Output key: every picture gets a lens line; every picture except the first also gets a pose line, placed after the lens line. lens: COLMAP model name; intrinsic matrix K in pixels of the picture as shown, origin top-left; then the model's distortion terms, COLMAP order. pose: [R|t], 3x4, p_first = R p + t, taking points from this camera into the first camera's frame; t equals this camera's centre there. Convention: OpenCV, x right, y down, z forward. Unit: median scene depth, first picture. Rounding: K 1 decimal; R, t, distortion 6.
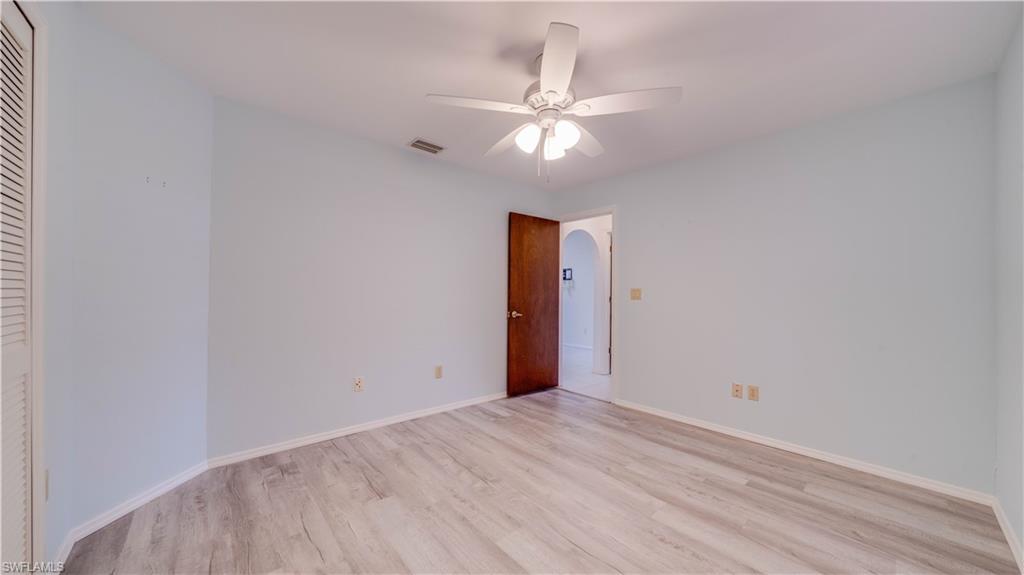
lens RADIAL K [[347.5, 0, 511.9], [0, 347.5, 291.6], [0, 0, 1]] dist [-0.004518, -0.000033]
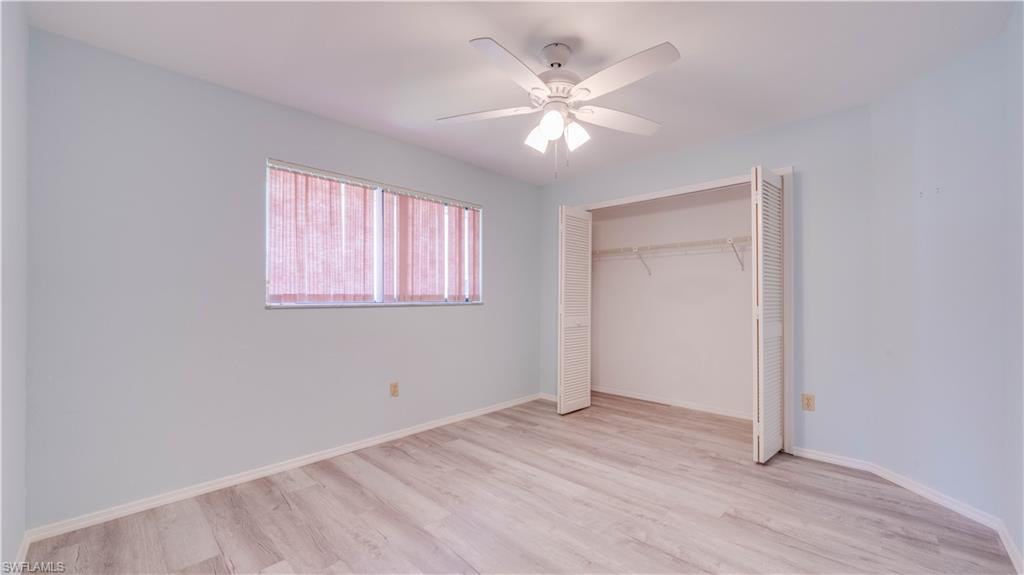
lens RADIAL K [[388.8, 0, 512.6], [0, 388.8, 292.3], [0, 0, 1]] dist [-0.002339, 0.000118]
pose [[-0.996522, -0.013310, -0.082257, 0.302411], [-0.011542, 0.999693, -0.021925, 0.020017], [0.082523, -0.020899, -0.996370, 2.017842]]
